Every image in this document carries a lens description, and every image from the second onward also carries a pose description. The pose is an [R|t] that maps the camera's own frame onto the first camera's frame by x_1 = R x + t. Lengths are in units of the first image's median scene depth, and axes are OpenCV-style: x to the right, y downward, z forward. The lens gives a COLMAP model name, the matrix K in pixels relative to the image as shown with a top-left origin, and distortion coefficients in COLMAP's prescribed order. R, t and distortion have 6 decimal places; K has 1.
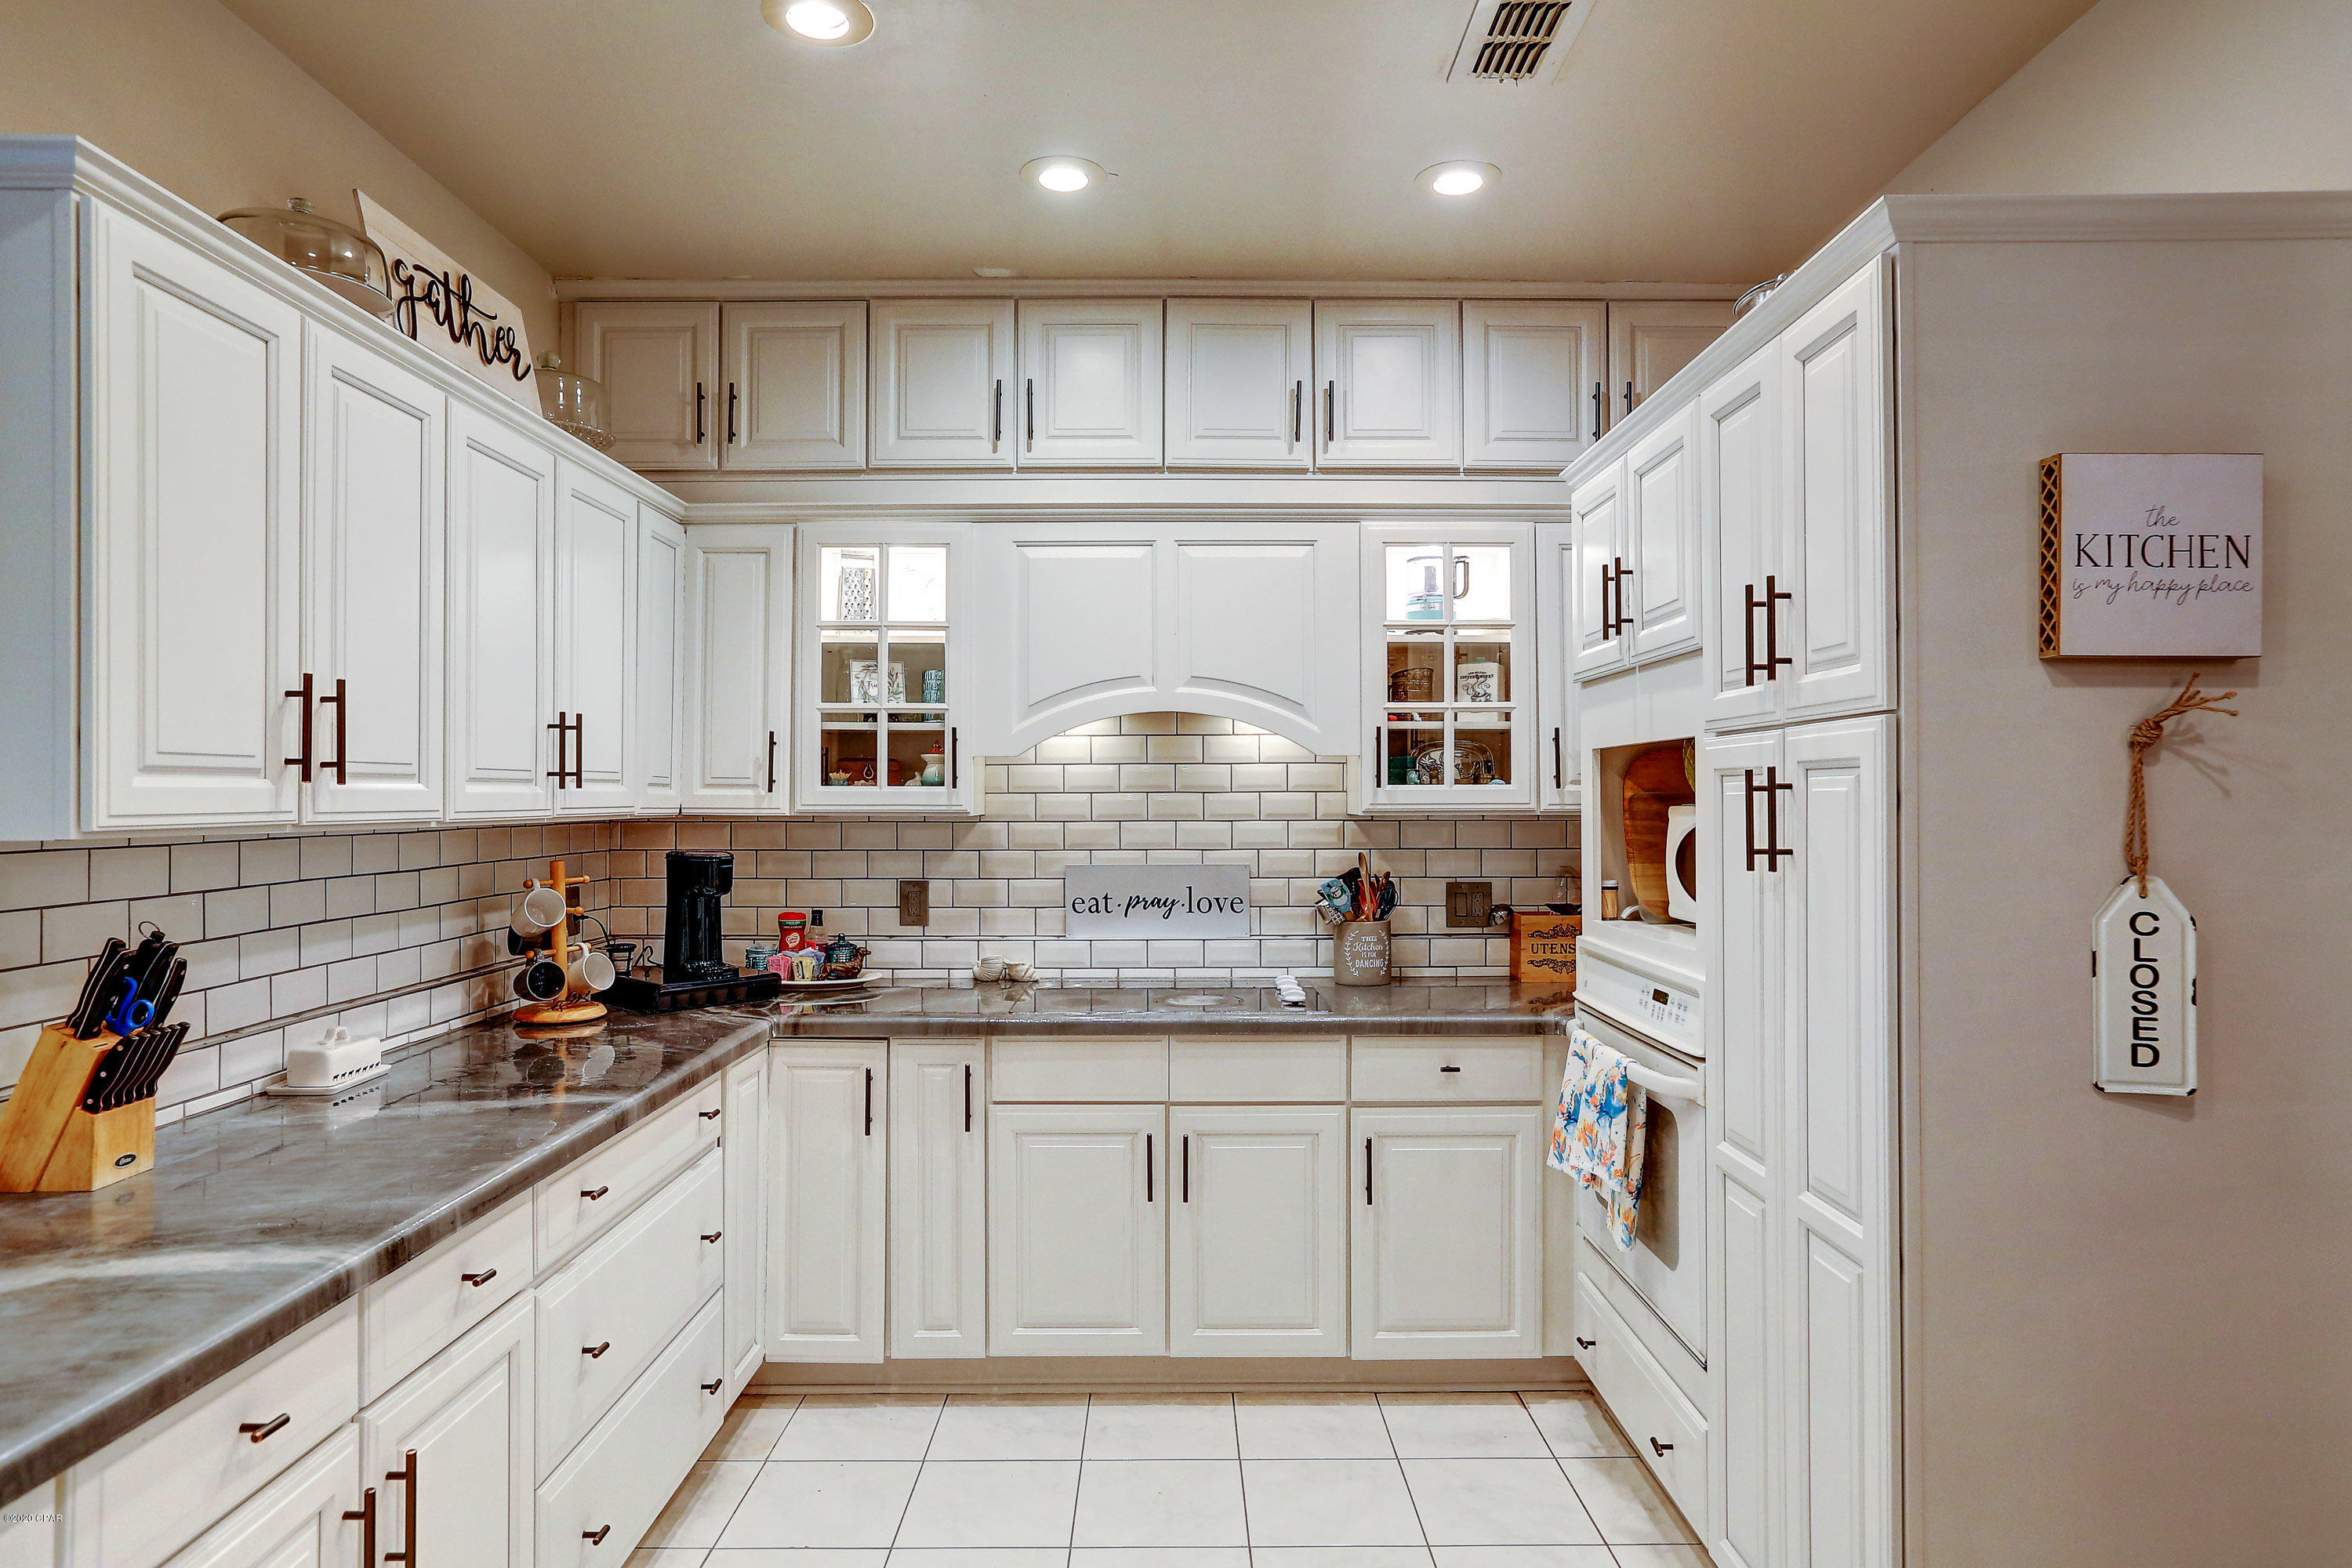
lens RADIAL K [[1357.7, 0, 1158.5], [0, 1357.7, 771.7], [0, 0, 1]] dist [-0.008216, 0.015595]
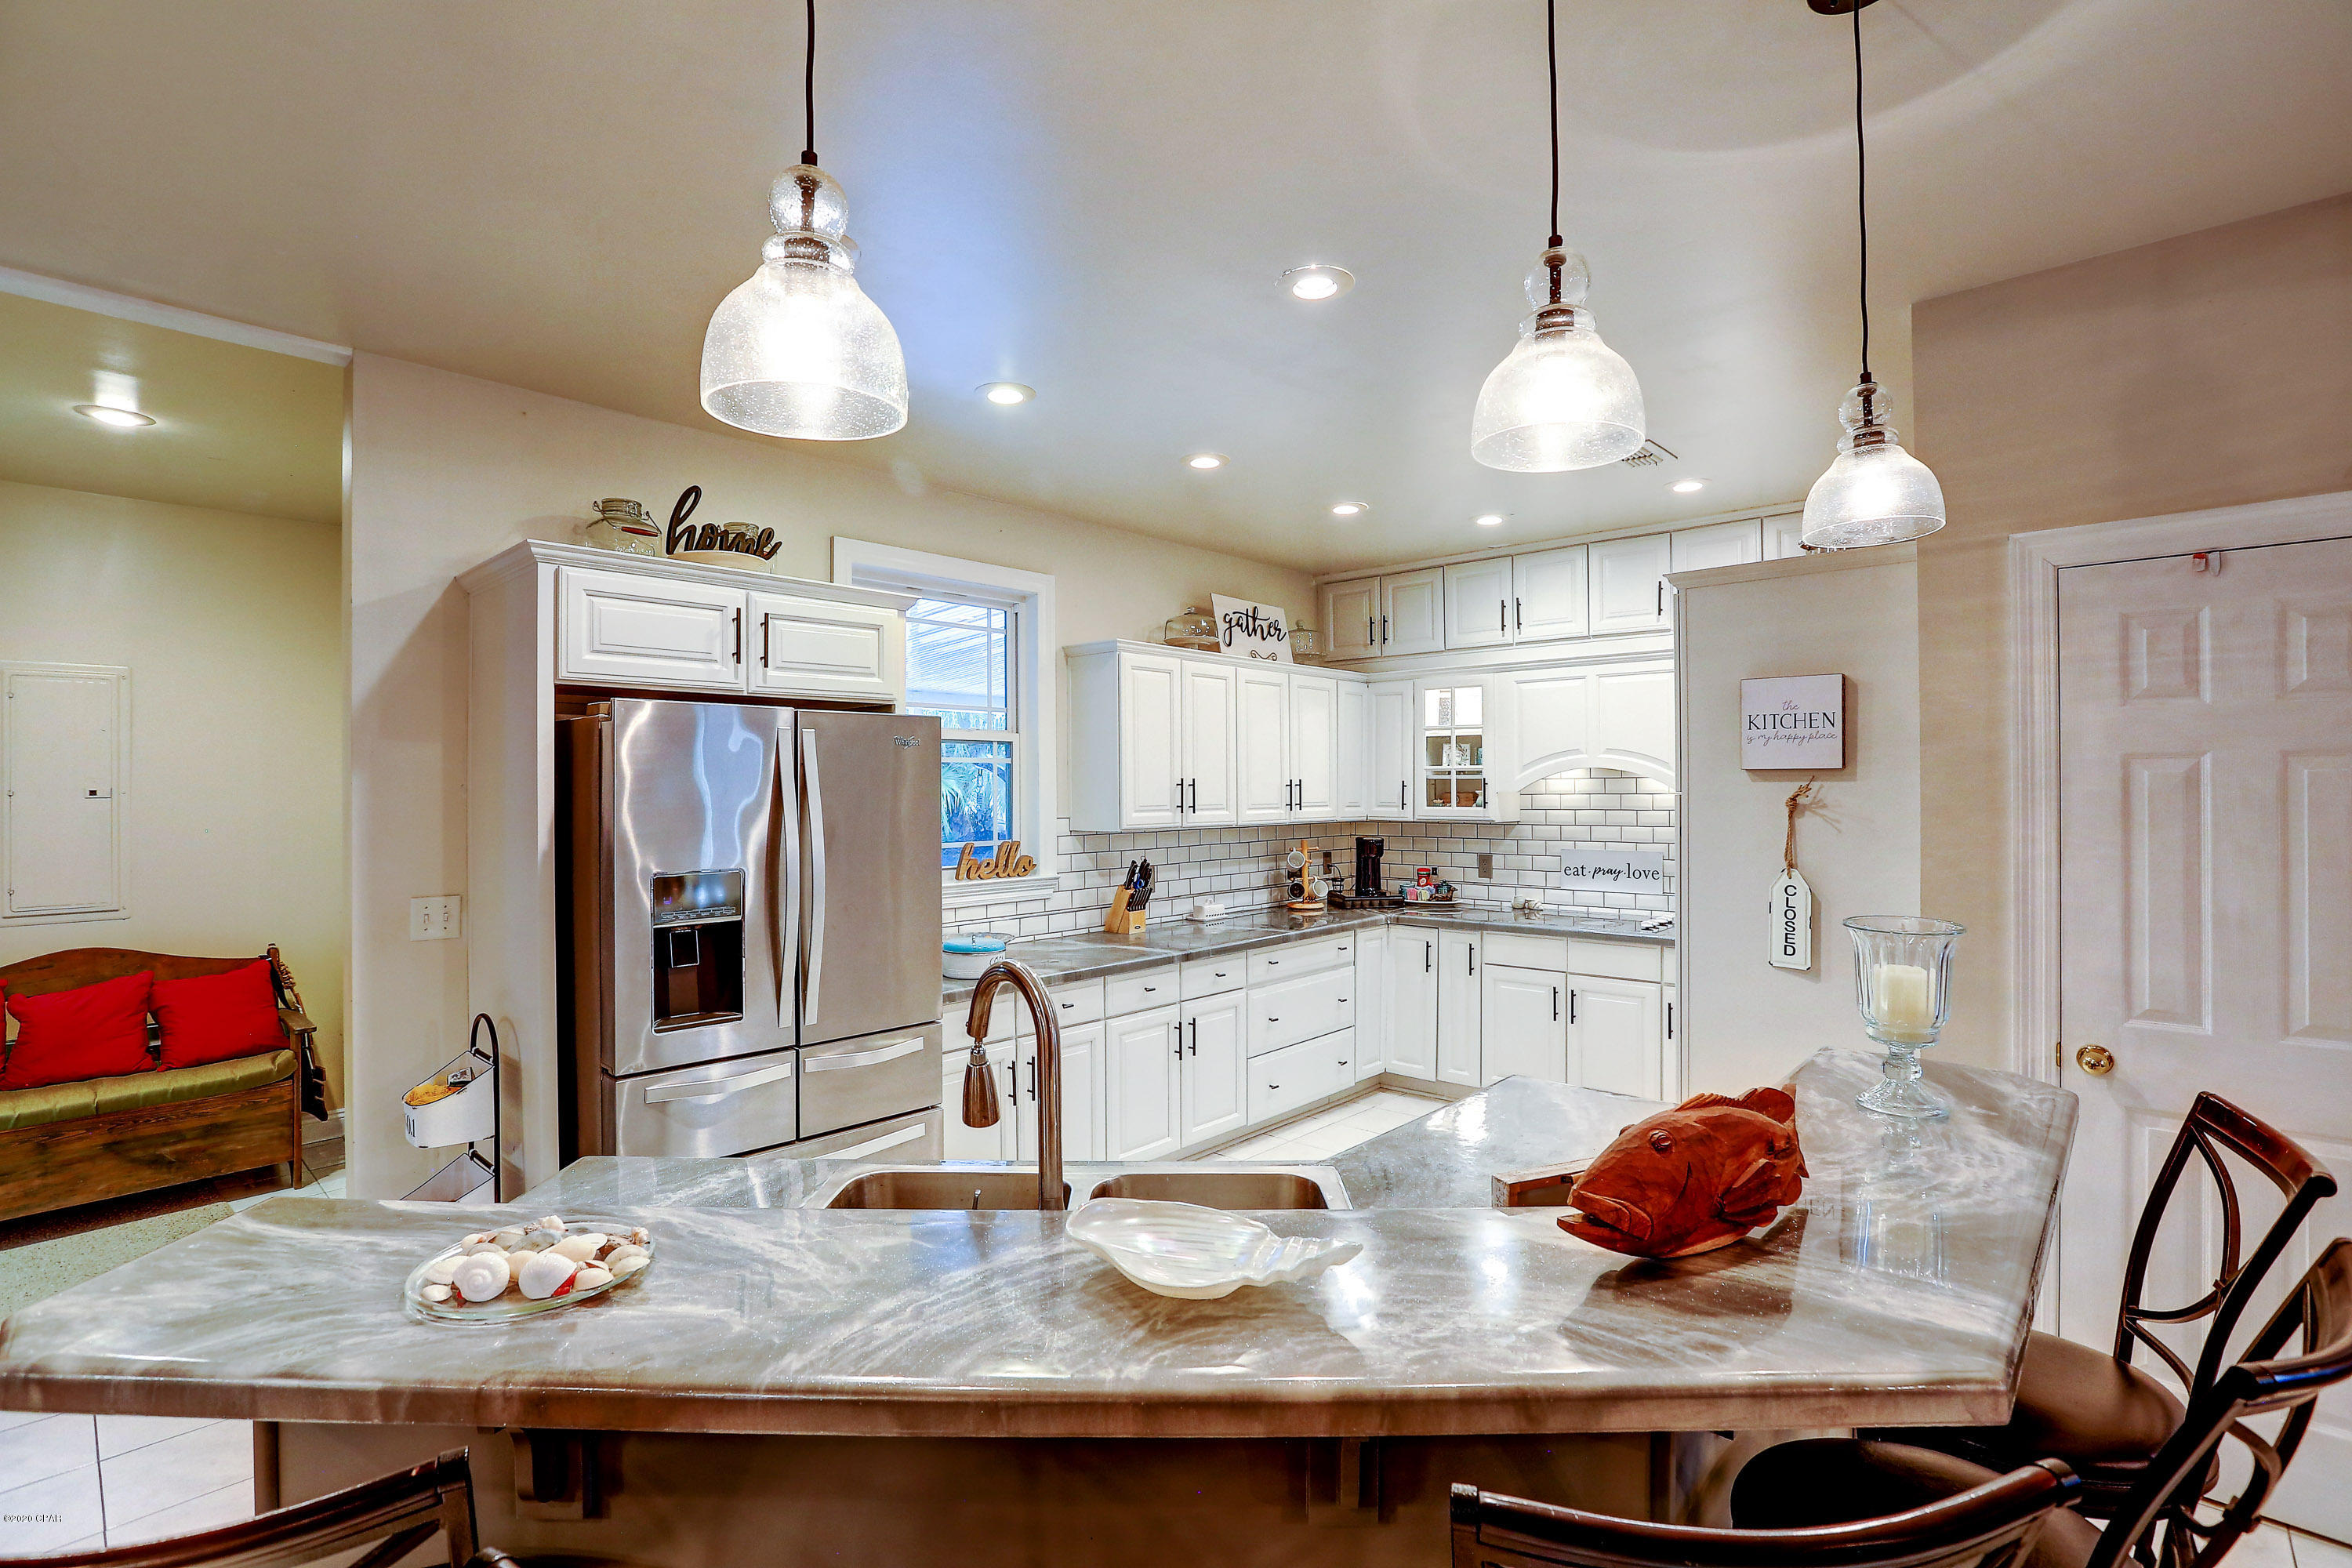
lens RADIAL K [[1071.7, 0, 1173.6], [0, 1071.7, 785.5], [0, 0, 1]] dist [-0.026687, 0.004432]
pose [[0.741293, -0.006223, -0.671152, 0.557751], [0.018097, 0.999779, 0.010719, -0.045937], [0.670937, -0.020091, 0.741242, -0.458142]]
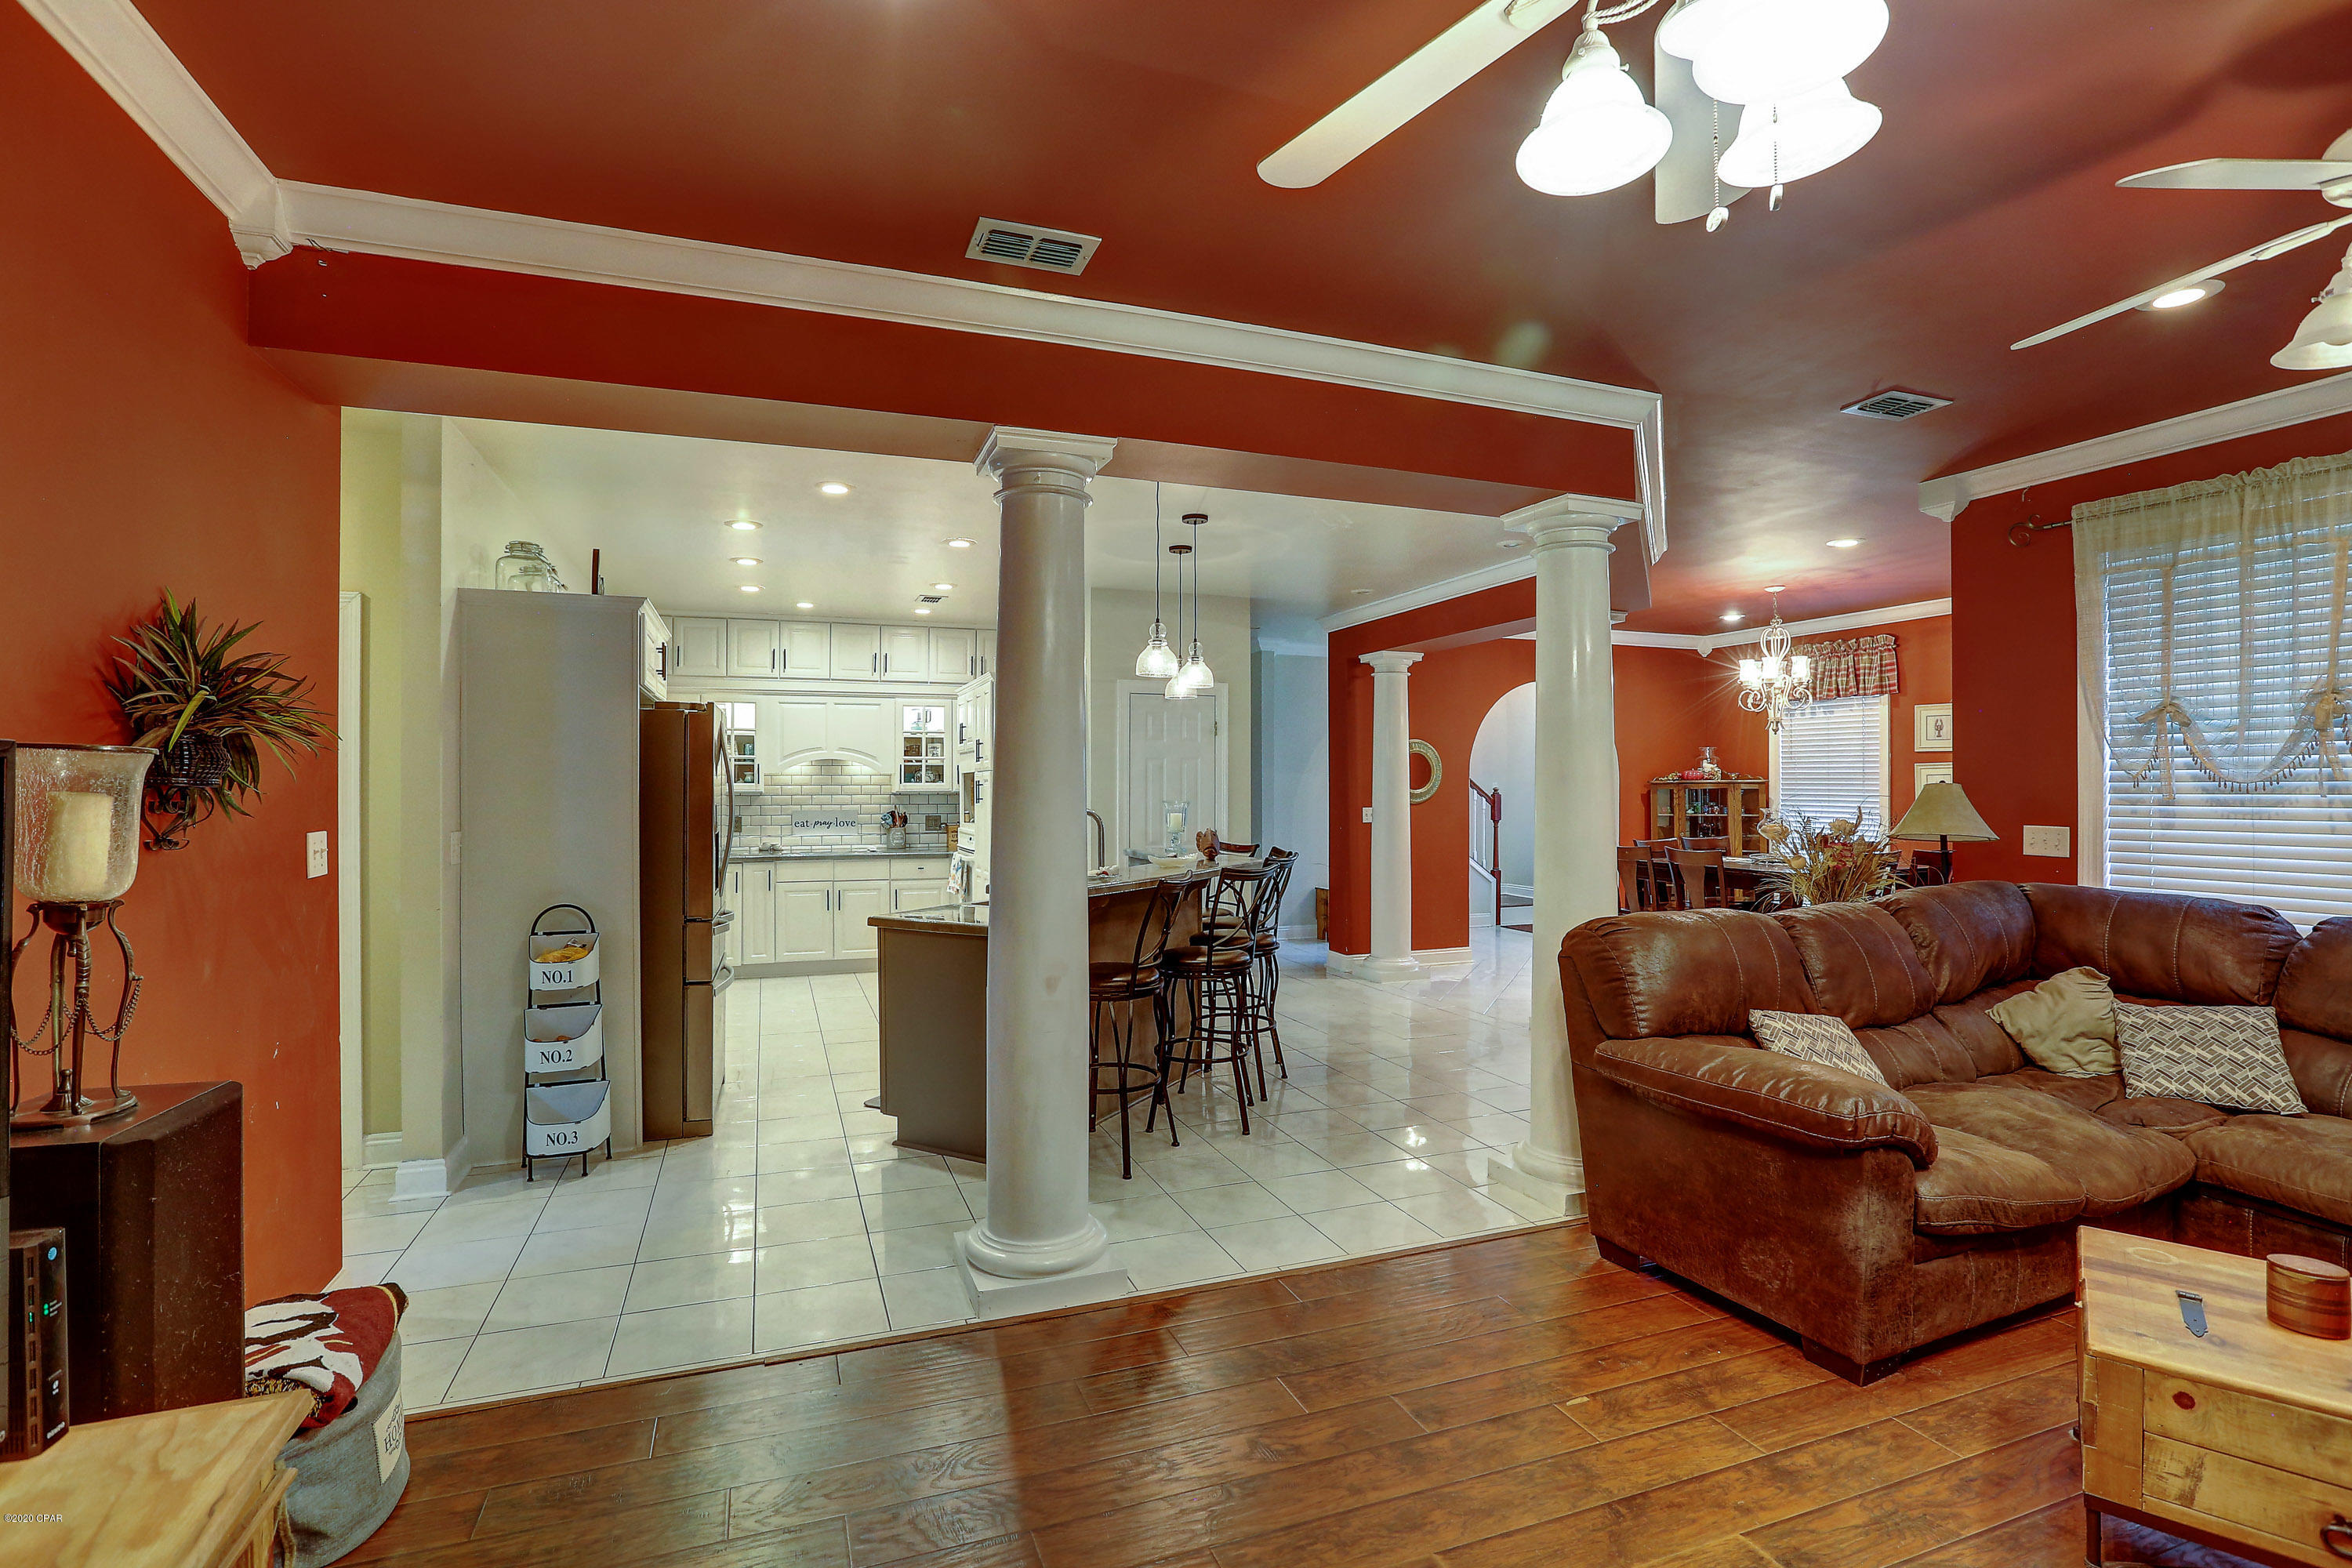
lens RADIAL K [[1071.7, 0, 1150.1], [0, 1071.7, 777.2], [0, 0, 1]] dist [-0.026687, 0.004432]
pose [[0.939517, 0.002647, 0.342493, -0.143567], [-0.005629, 0.999954, 0.007715, -0.026093], [-0.342457, -0.009176, 0.939489, -1.516797]]
